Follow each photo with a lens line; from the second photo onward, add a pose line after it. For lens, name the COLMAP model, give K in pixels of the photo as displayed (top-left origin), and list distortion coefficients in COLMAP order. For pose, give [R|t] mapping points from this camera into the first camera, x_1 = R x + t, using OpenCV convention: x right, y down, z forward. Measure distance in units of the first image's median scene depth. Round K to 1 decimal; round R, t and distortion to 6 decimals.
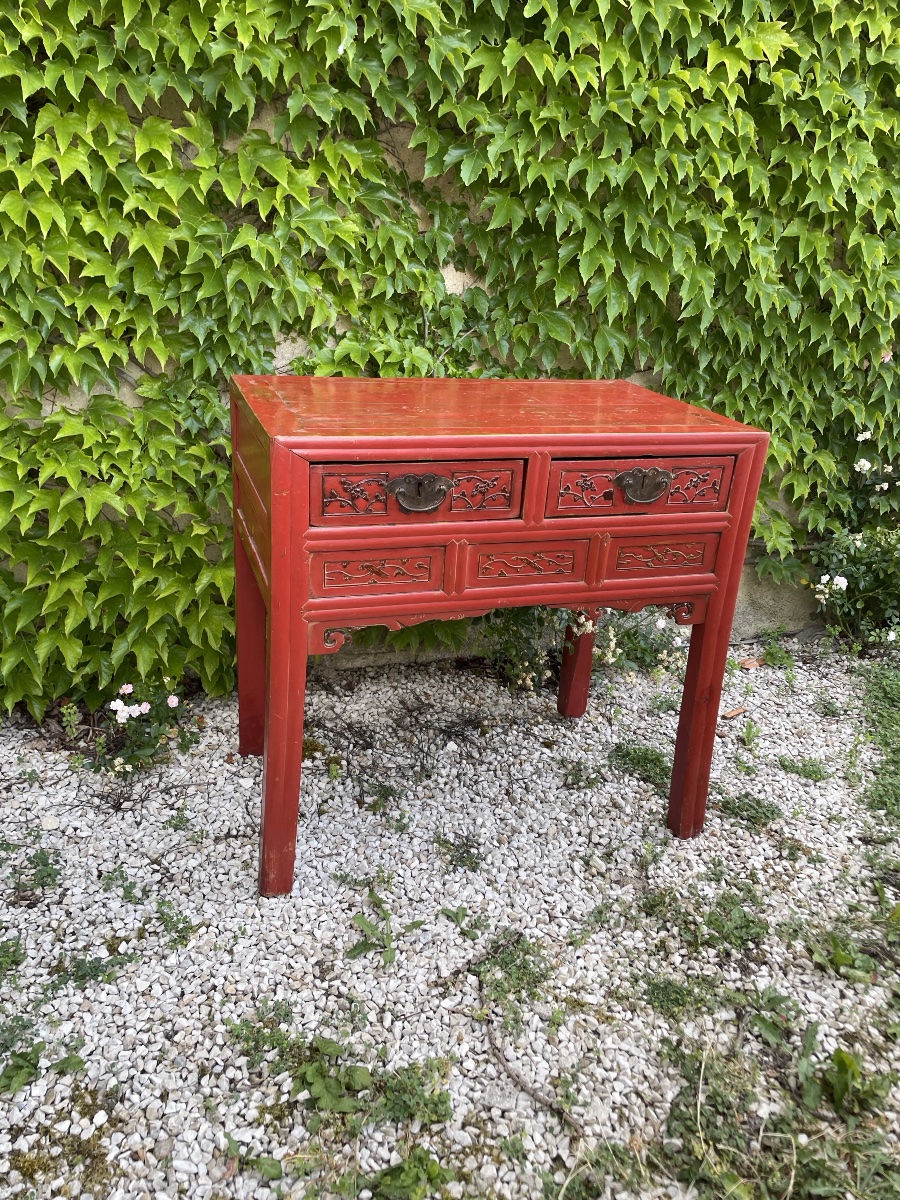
lens RADIAL K [[908.4, 0, 445.6], [0, 908.4, 584.4], [0, 0, 1]] dist [0.090941, -0.110066]
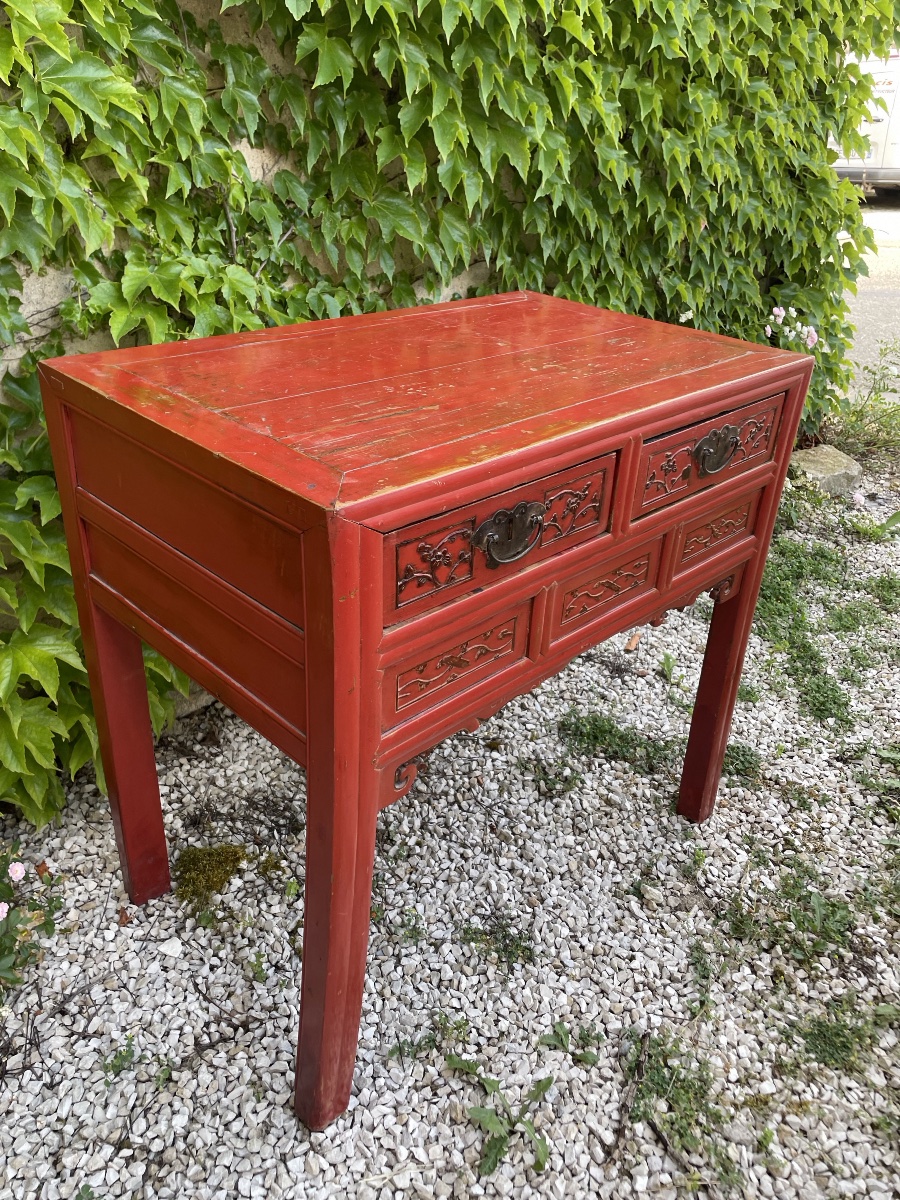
lens RADIAL K [[908.4, 0, 445.6], [0, 908.4, 584.4], [0, 0, 1]] dist [0.090941, -0.110066]
pose [[0.894118, -0.226788, 0.386160, -0.236984], [0.169104, 0.969430, 0.177792, -0.136105], [-0.414676, -0.093665, 0.905135, 0.307560]]
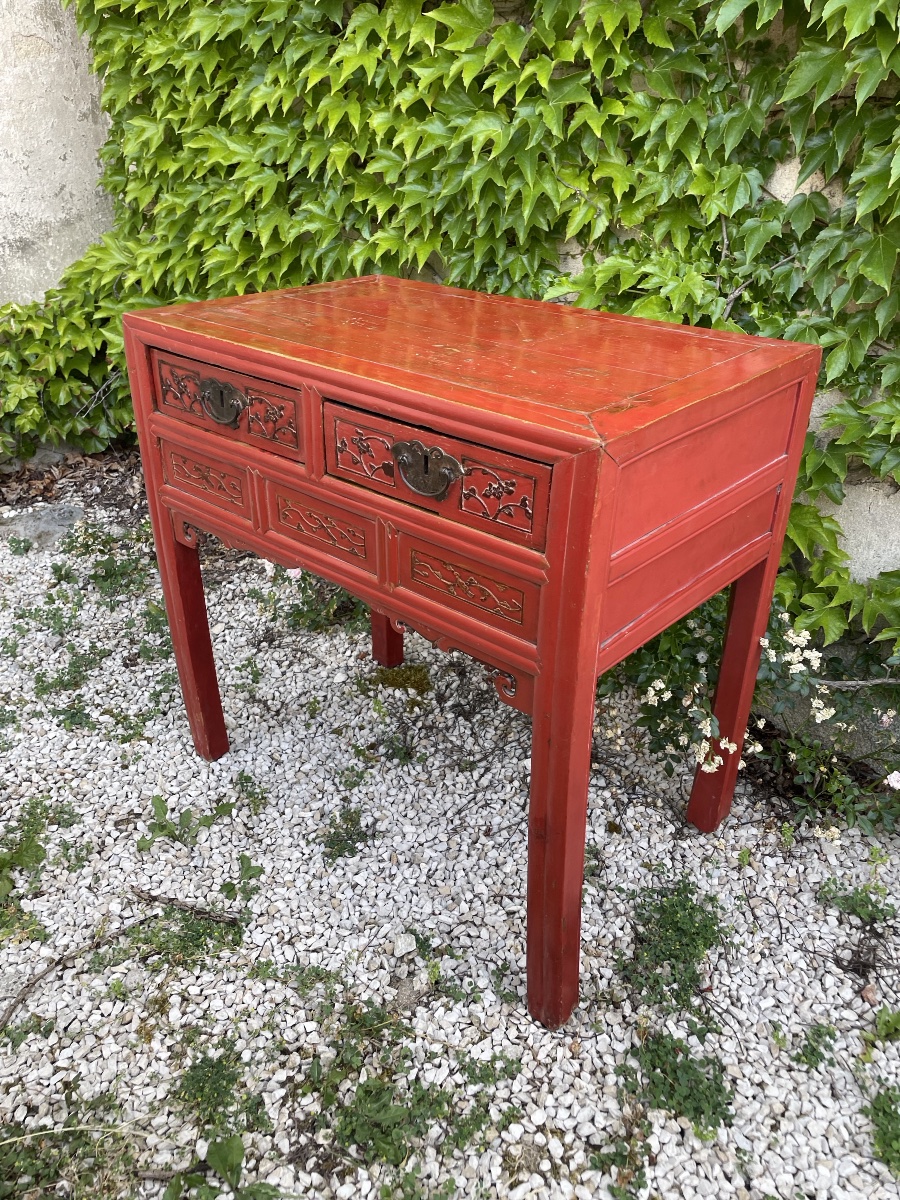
lens RADIAL K [[911.1, 0, 468.5], [0, 911.1, 592.4], [0, 0, 1]] dist [0.092953, -0.109633]
pose [[0.511285, 0.350711, -0.784595, 0.628920], [-0.299519, 0.928423, 0.219818, -0.143467], [0.805528, 0.122611, 0.579733, 0.499382]]
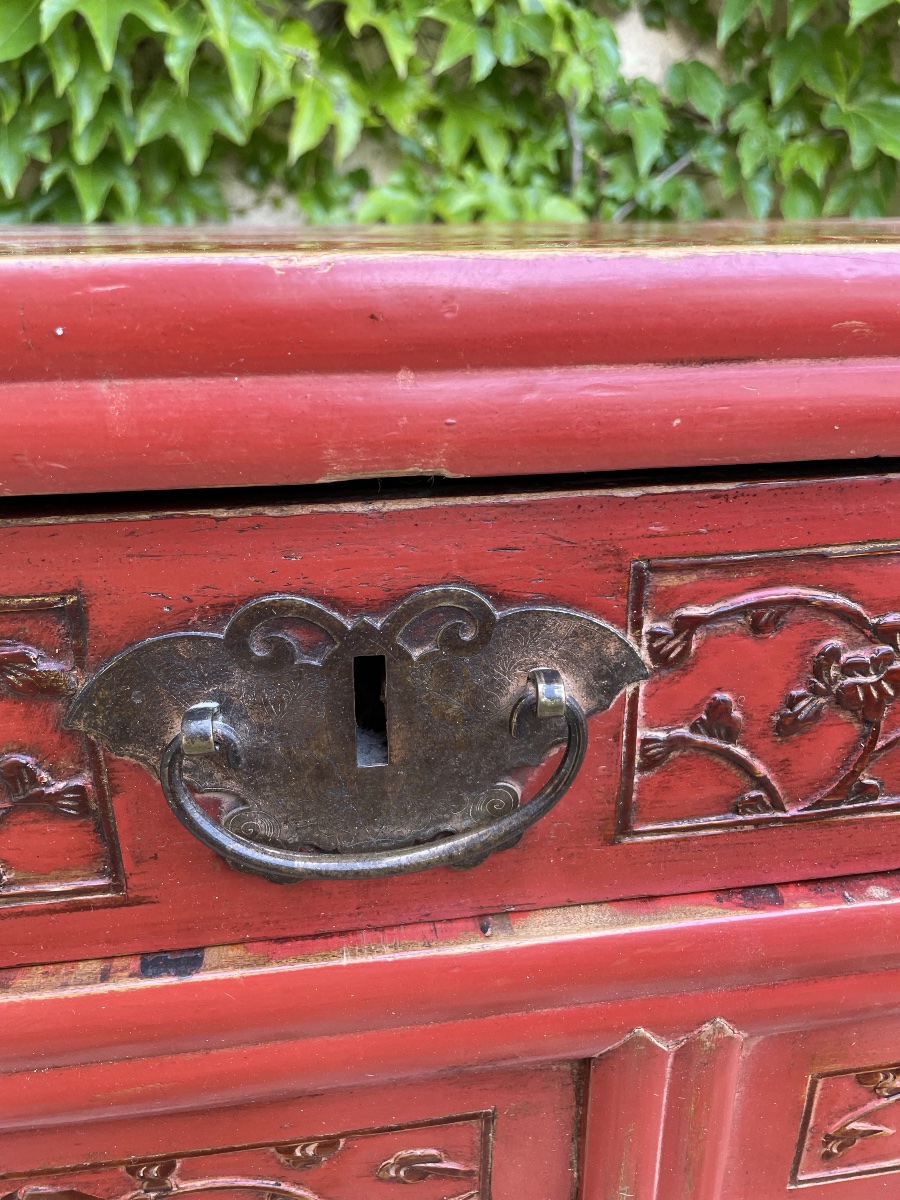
lens RADIAL K [[932.8, 0, 452.6], [0, 932.8, 587.9], [0, 0, 1]] dist [0.066430, -0.111938]
pose [[0.982765, 0.002352, -0.184842, 0.004924], [-0.002693, 0.999995, -0.001595, -0.087183], [0.184837, 0.002065, 0.982767, 0.629317]]
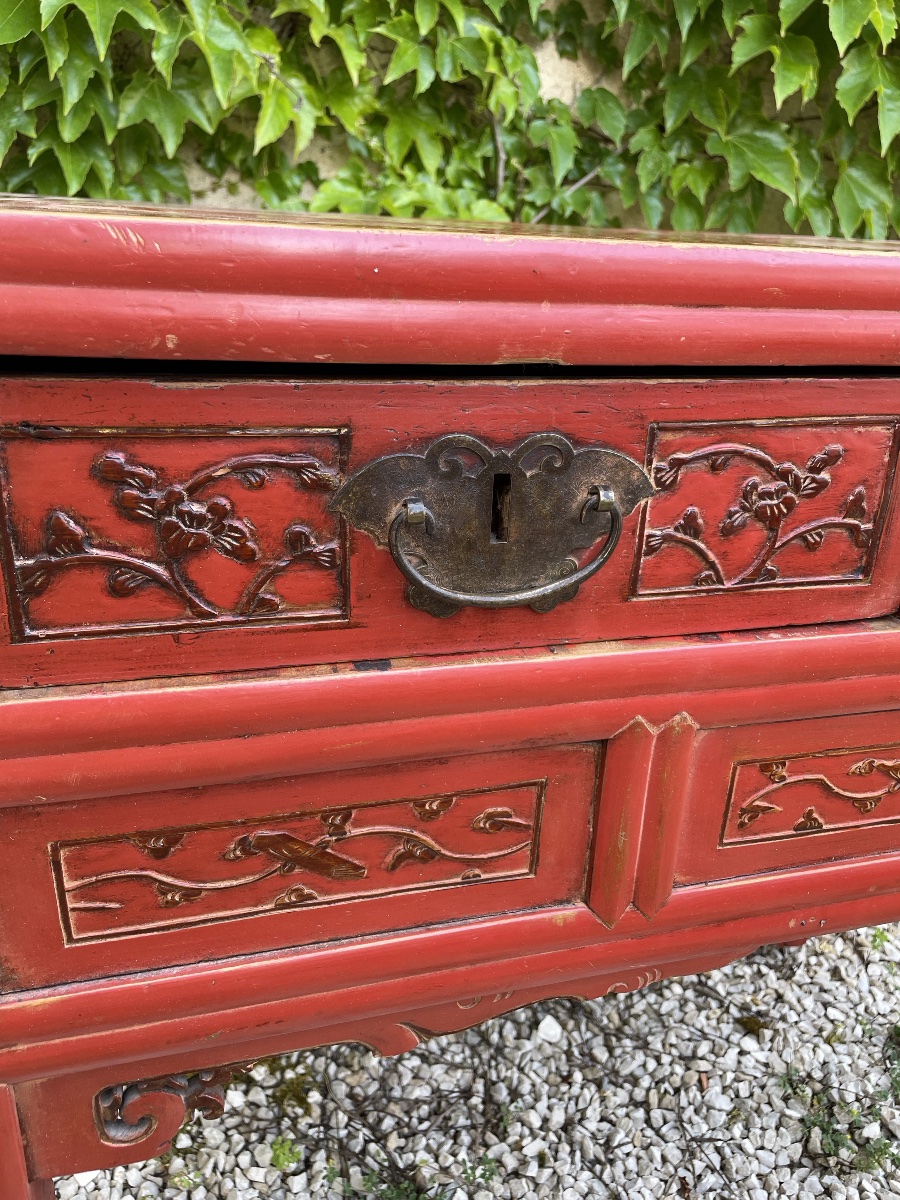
lens RADIAL K [[916.8, 0, 464.8], [0, 916.8, 586.4], [0, 0, 1]] dist [0.083037, -0.118118]
pose [[0.999056, 0.006290, -0.042986, -0.019778], [-0.006058, 0.999966, 0.005528, -0.062319], [0.043020, -0.005262, 0.999060, 0.562337]]
